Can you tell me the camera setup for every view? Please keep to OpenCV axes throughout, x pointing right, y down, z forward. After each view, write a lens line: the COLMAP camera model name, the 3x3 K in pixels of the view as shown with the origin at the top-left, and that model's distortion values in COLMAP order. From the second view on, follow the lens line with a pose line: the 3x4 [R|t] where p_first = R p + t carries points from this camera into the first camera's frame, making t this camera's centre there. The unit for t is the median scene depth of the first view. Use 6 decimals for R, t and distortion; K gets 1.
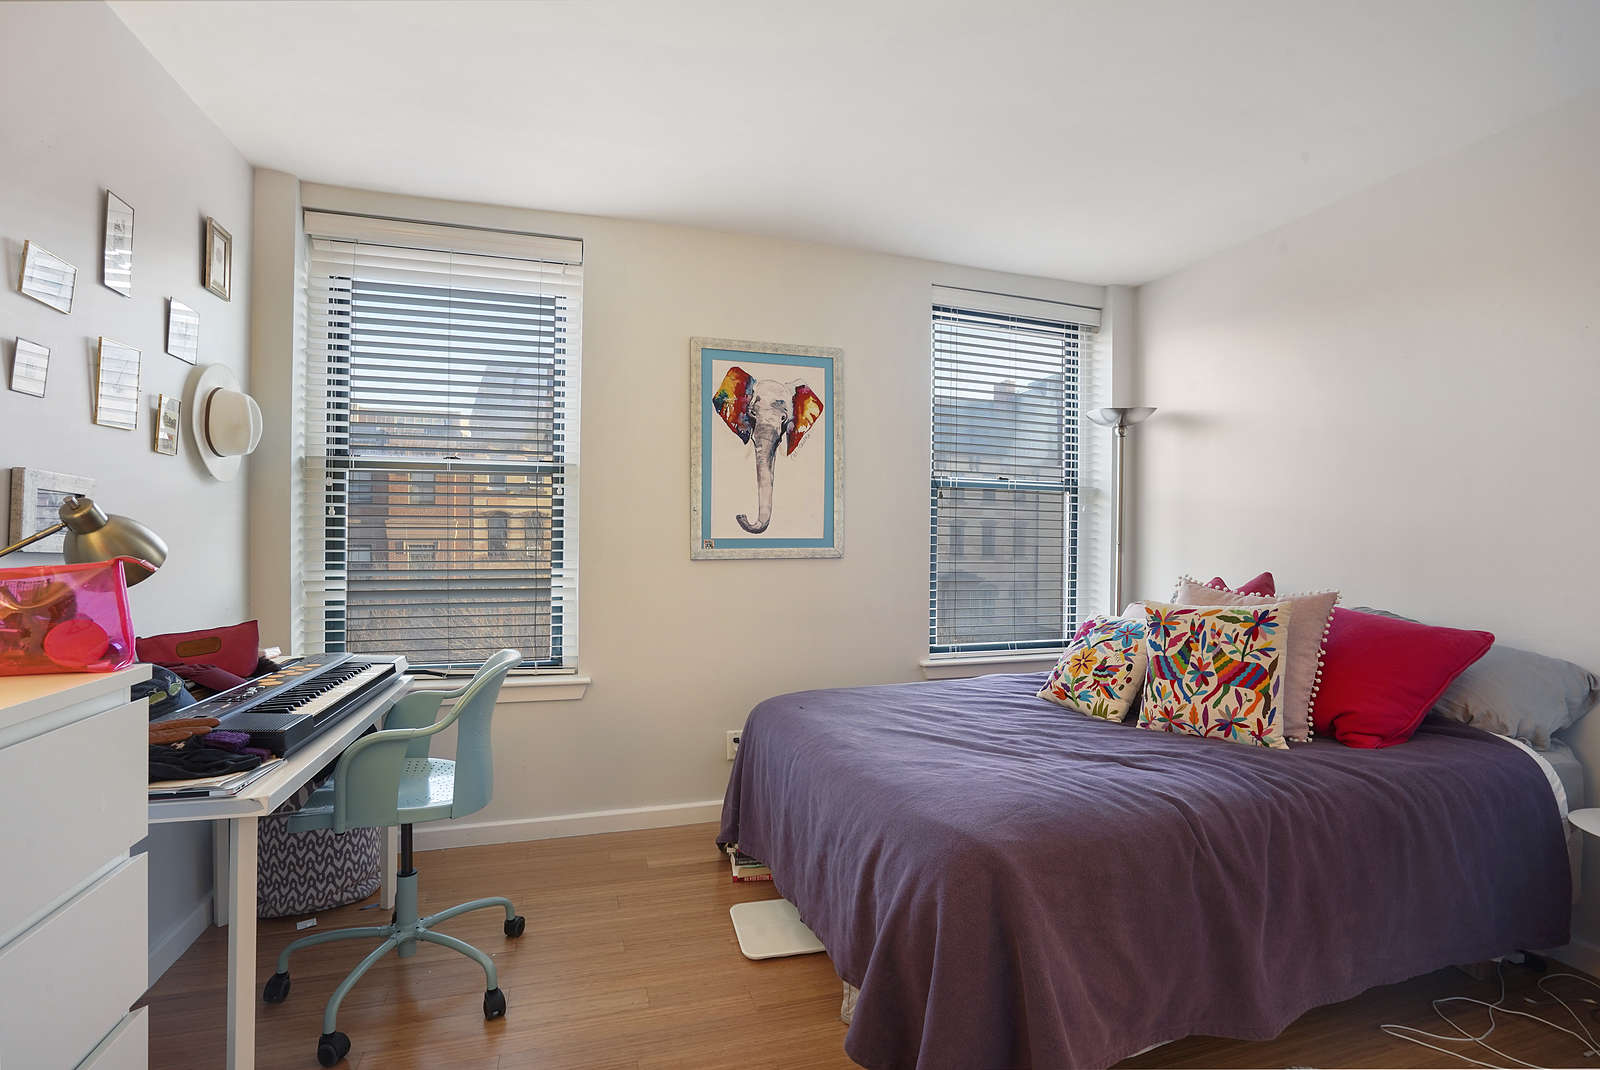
lens RADIAL K [[737.7, 0, 802.4], [0, 737.7, 536.8], [0, 0, 1]] dist [-0.043376, 0.013862]
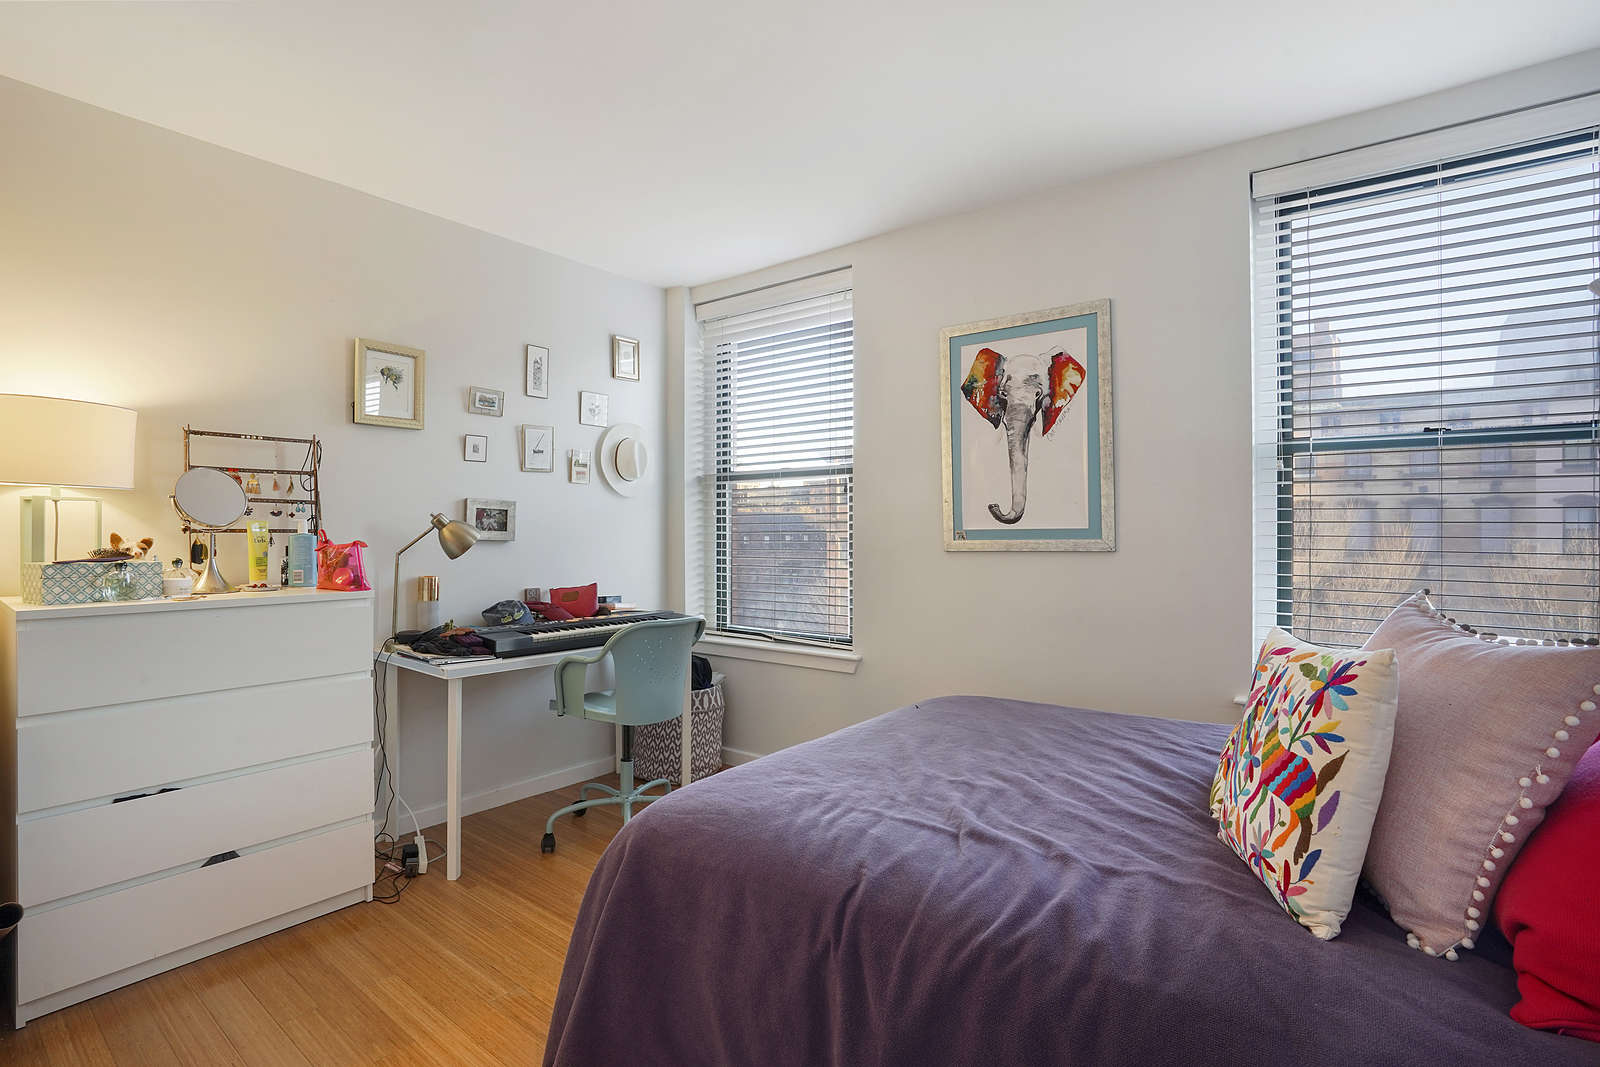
lens RADIAL K [[737.7, 0, 807.2], [0, 737.7, 530.0], [0, 0, 1]] dist [-0.043376, 0.013862]
pose [[0.591157, -0.007284, -0.806523, 0.533843], [0.006653, 0.999969, -0.004154, 0.005257], [0.806529, -0.002910, 0.591188, 0.255112]]
